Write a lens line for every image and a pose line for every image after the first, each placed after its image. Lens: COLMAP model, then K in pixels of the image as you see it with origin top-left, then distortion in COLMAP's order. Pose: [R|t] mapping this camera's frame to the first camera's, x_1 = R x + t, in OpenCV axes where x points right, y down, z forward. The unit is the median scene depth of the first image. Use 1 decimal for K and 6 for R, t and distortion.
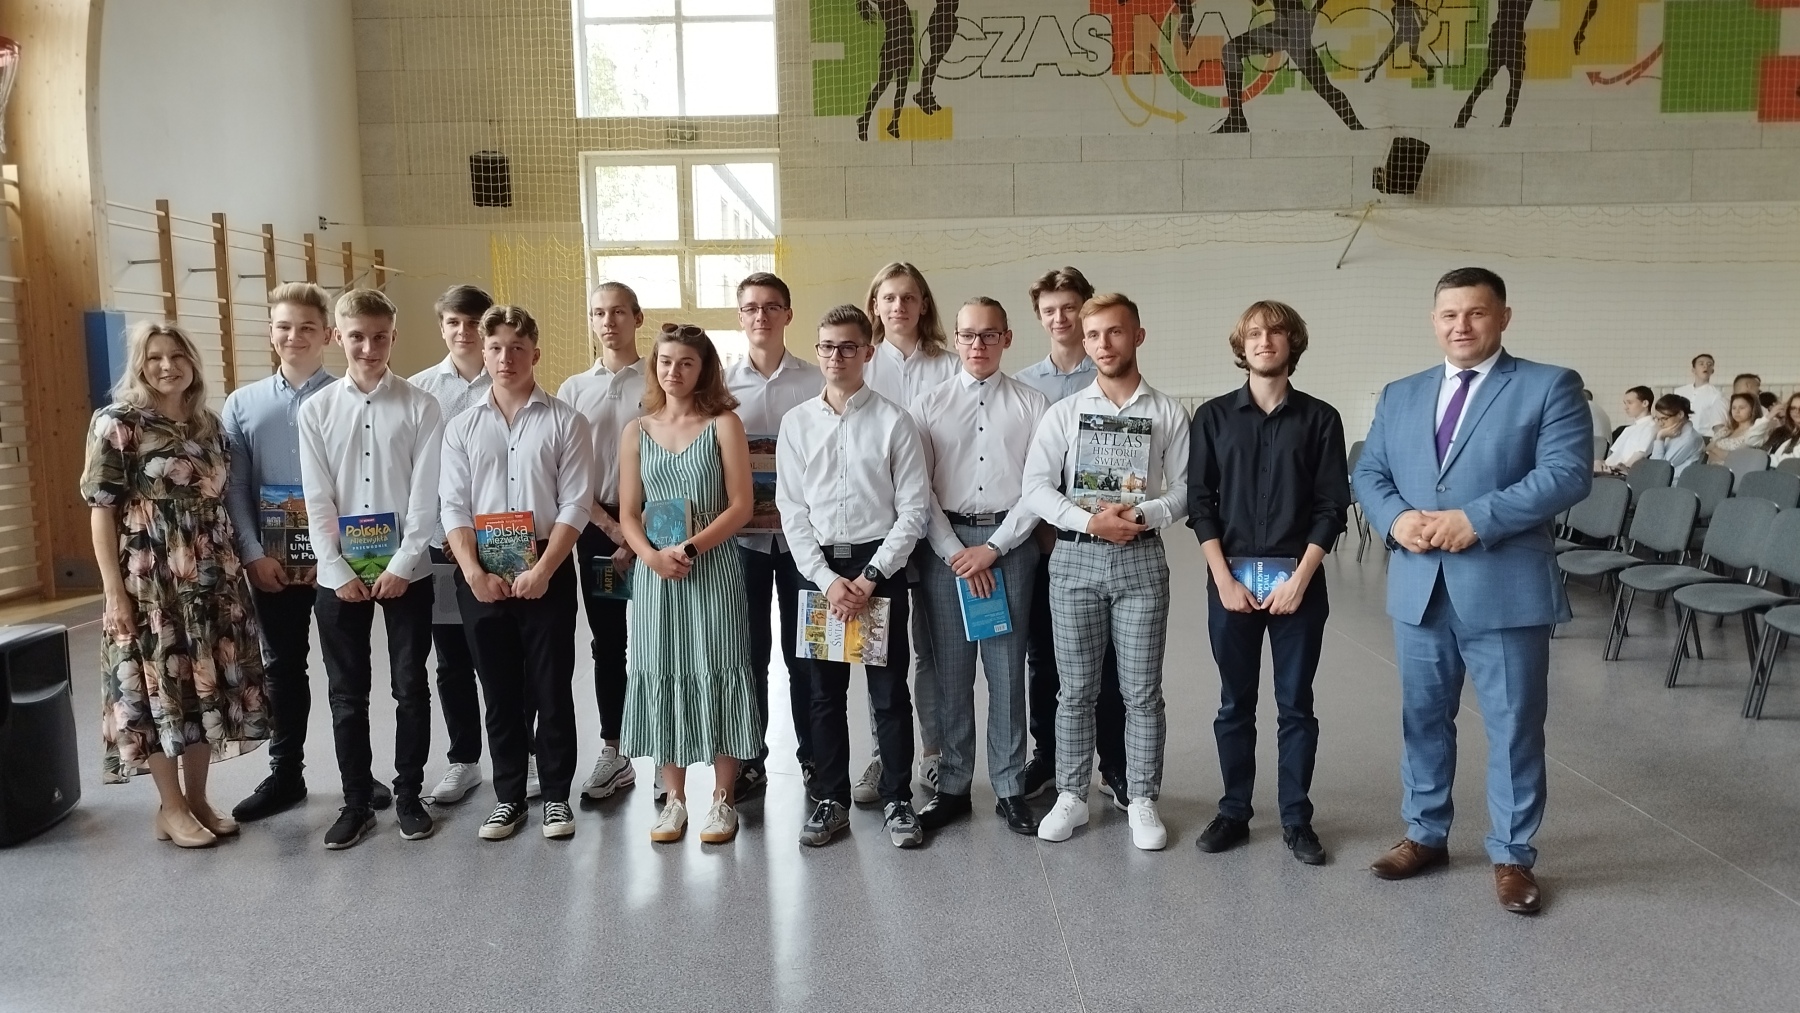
lens RADIAL K [[1248.4, 0, 887.9], [0, 1248.4, 499.1], [0, 0, 1]] dist [0.005766, -0.008967]
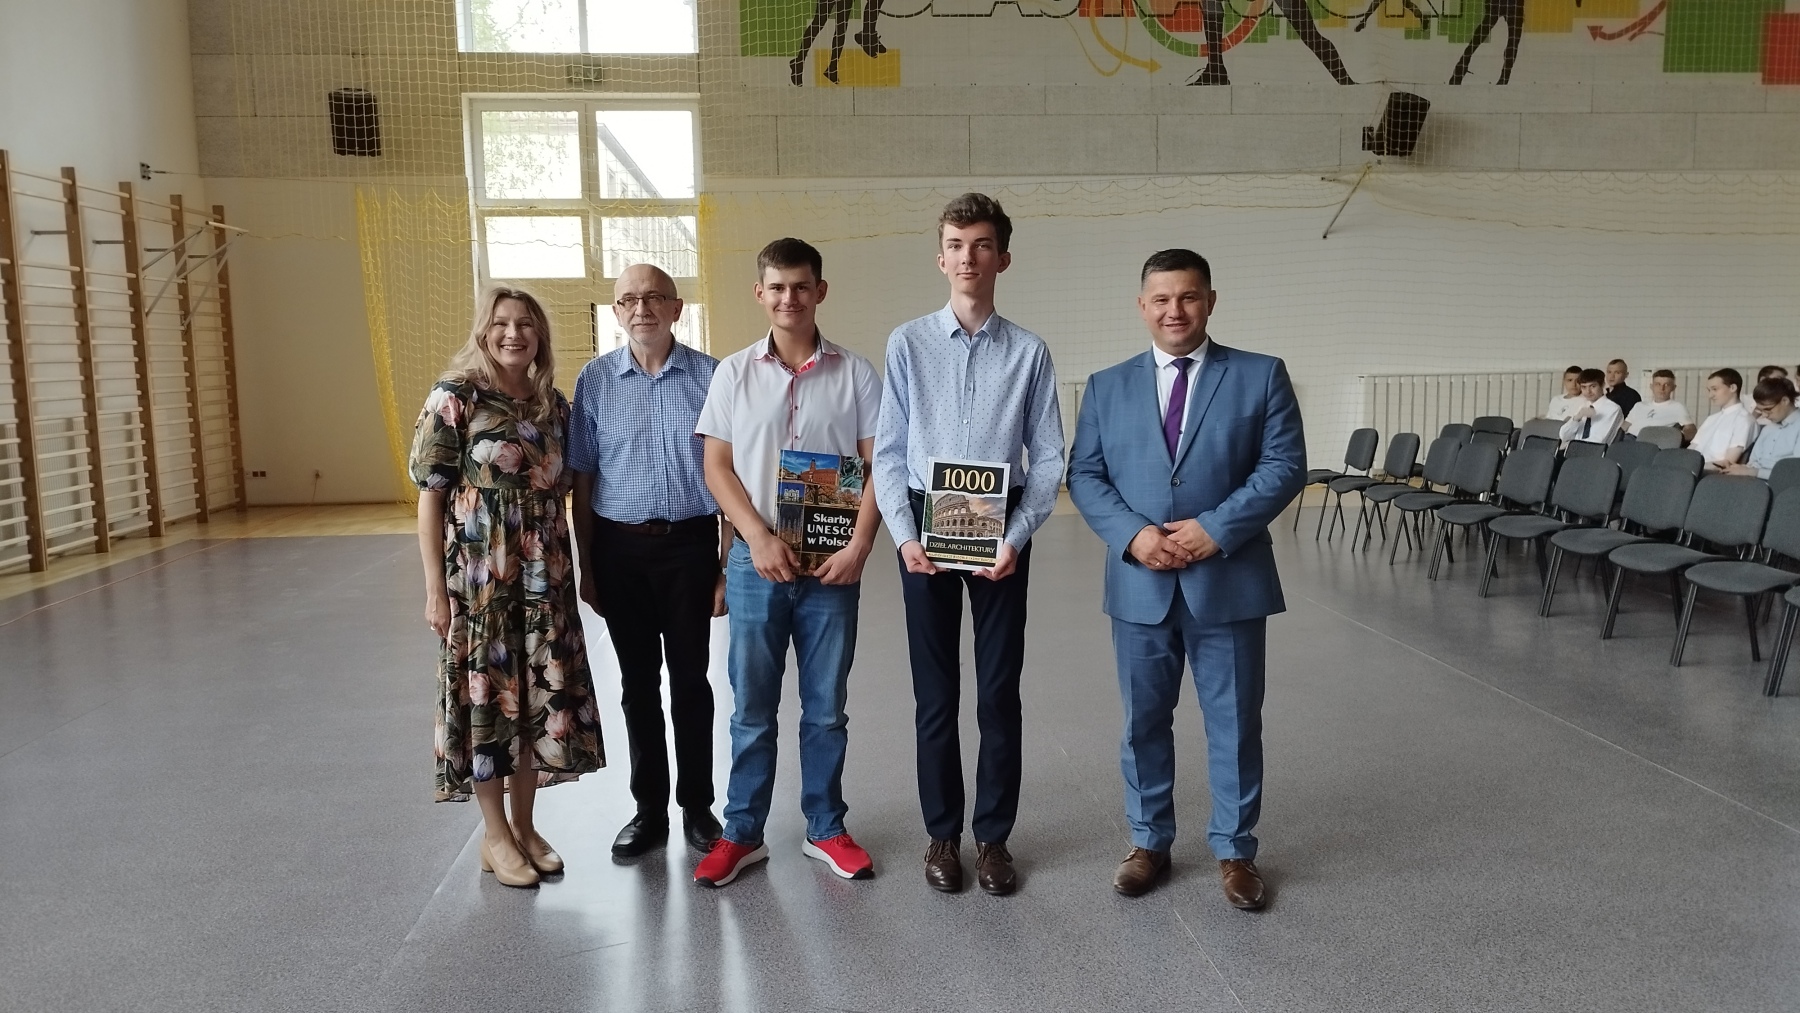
lens RADIAL K [[1280.2, 0, 902.4], [0, 1280.2, 496.8], [0, 0, 1]] dist [0.003596, -0.003208]
pose [[0.995690, -0.009537, 0.092257, -0.033078], [0.008317, 0.999873, 0.013600, -0.012644], [-0.092375, -0.012774, 0.995642, 0.104801]]
